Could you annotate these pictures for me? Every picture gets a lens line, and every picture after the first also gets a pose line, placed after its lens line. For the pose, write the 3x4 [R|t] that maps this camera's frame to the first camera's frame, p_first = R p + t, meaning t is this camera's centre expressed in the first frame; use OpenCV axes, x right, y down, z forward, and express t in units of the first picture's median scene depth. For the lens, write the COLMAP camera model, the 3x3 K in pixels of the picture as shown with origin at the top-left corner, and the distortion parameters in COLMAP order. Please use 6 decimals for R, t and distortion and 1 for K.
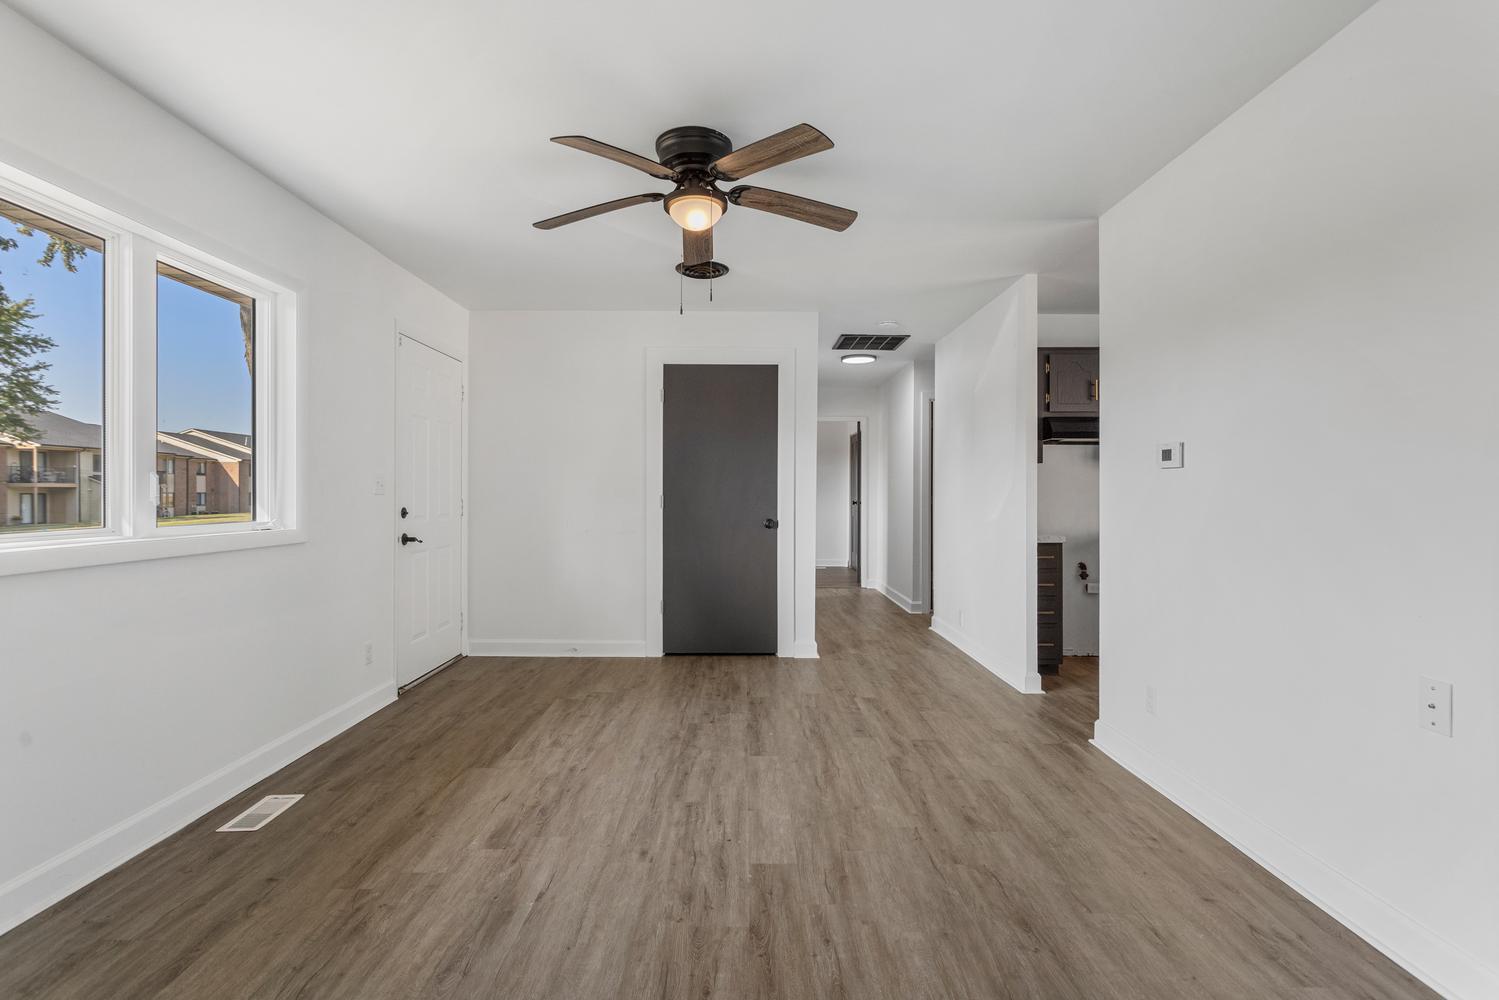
lens RADIAL K [[719.5, 0, 747.0], [0, 719.5, 496.9], [0, 0, 1]] dist [0.004382, -0.000648]
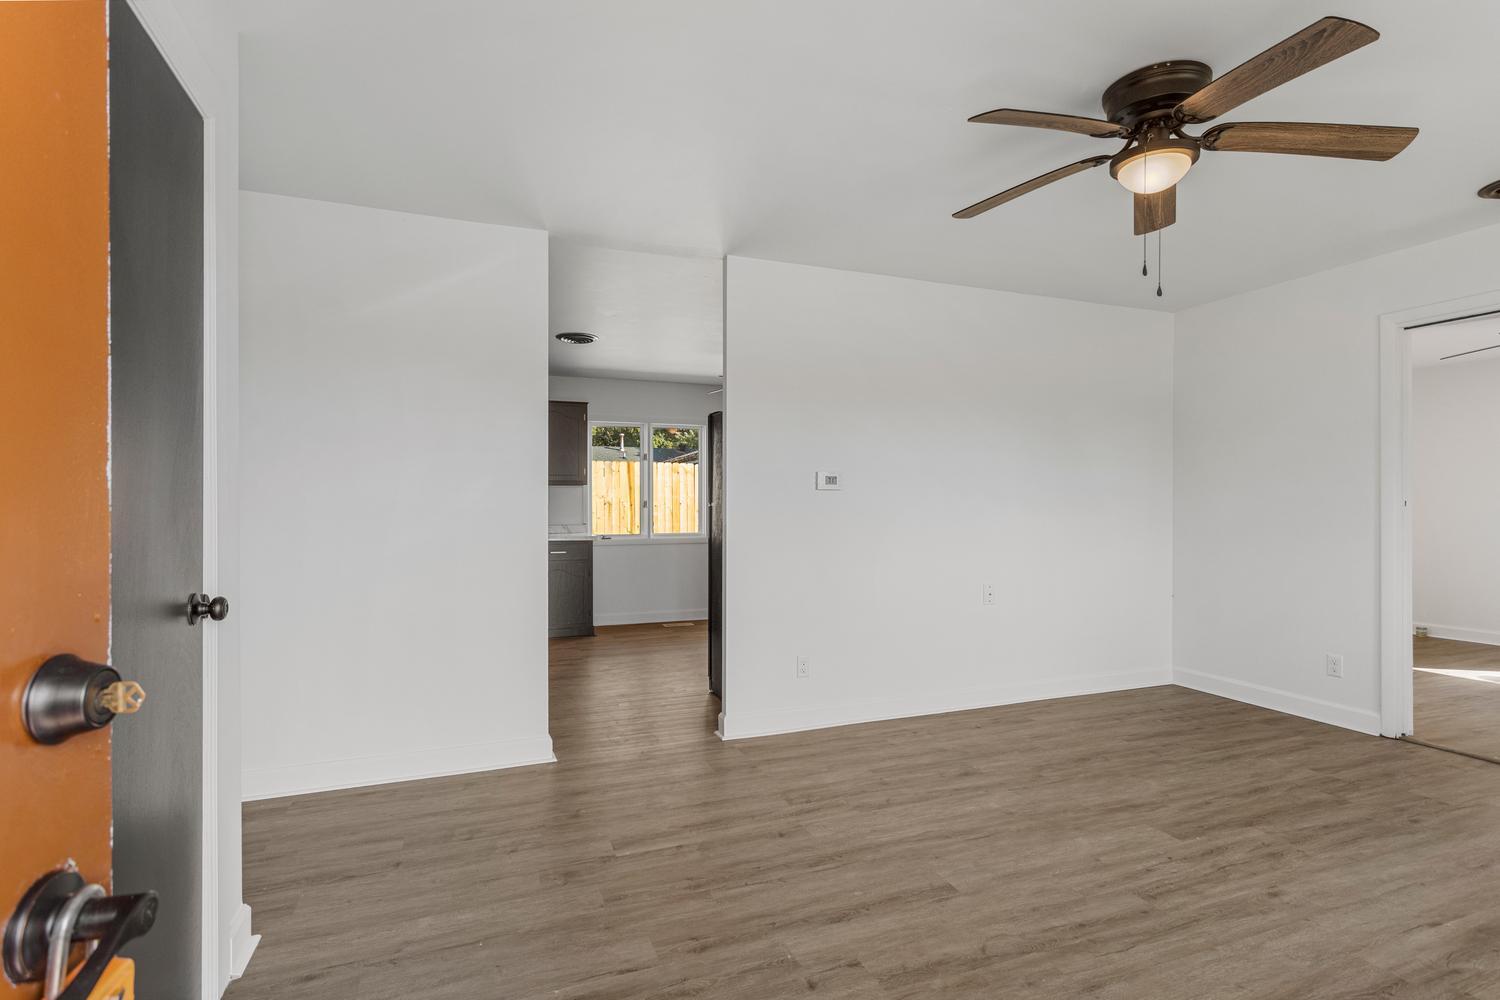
lens RADIAL K [[720.0, 0, 735.6], [0, 720.0, 498.9], [0, 0, 1]] dist [0.004382, -0.000648]
pose [[-0.347687, 0.009340, 0.937564, -0.702123], [0.007846, 0.999944, -0.007052, -0.013959], [-0.937578, 0.004904, -0.347741, 1.773460]]
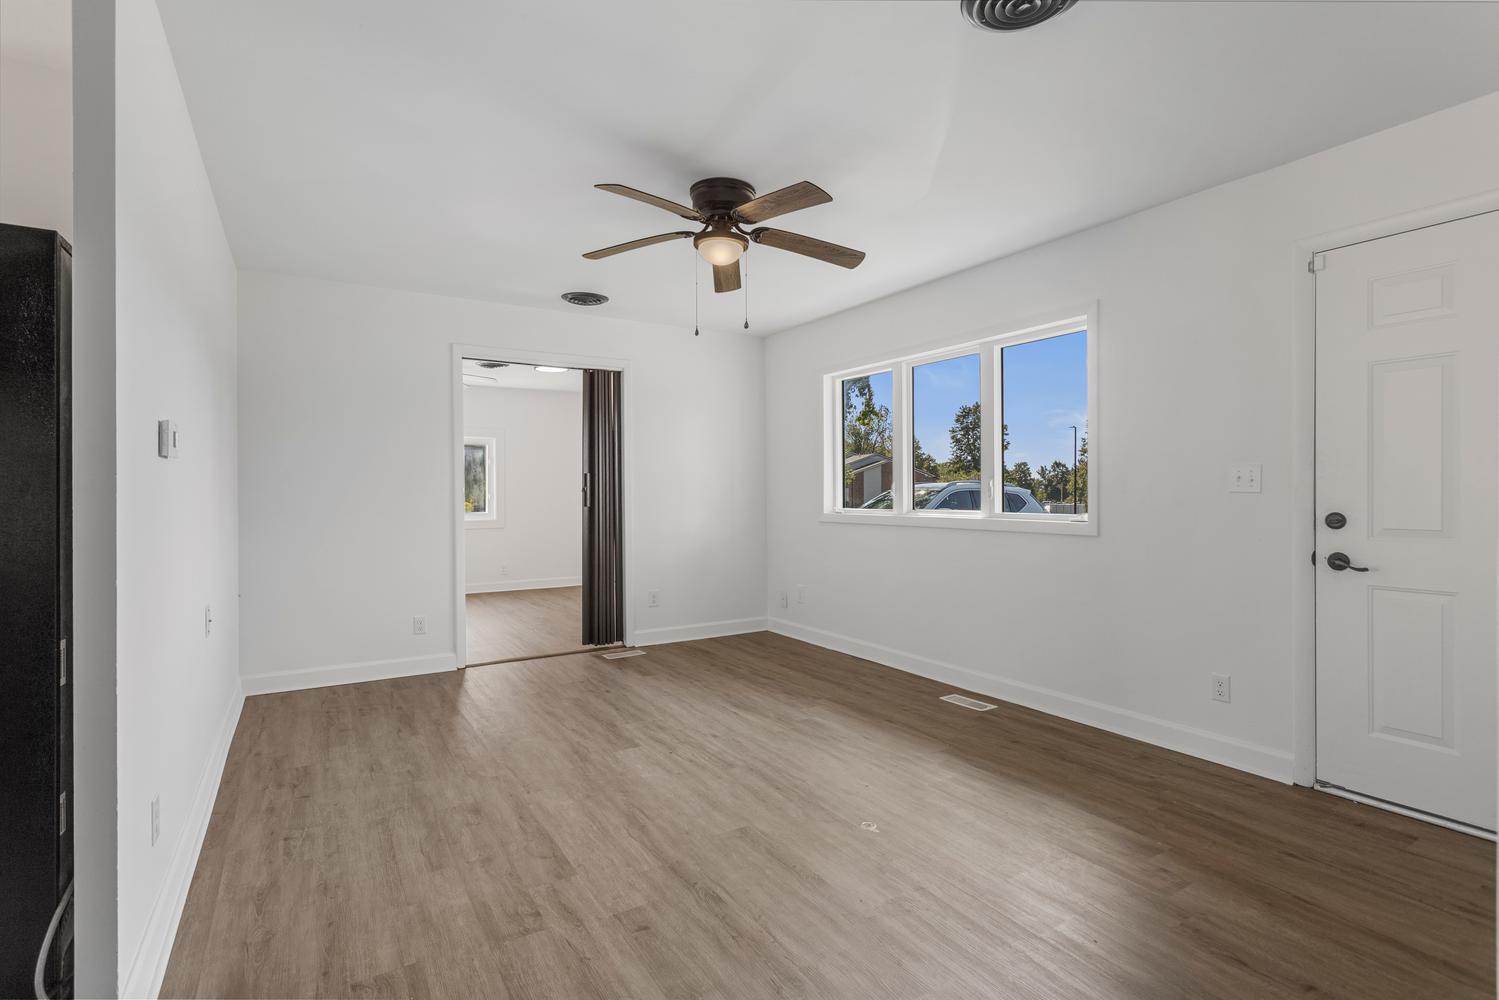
lens RADIAL K [[719.5, 0, 754.8], [0, 719.5, 496.0], [0, 0, 1]] dist [0.004382, -0.000648]
pose [[-0.848275, 0.004969, -0.529532, 0.508732], [0.000793, 0.999967, 0.008113, -0.008728], [0.529555, 0.006462, -0.848251, 2.058750]]
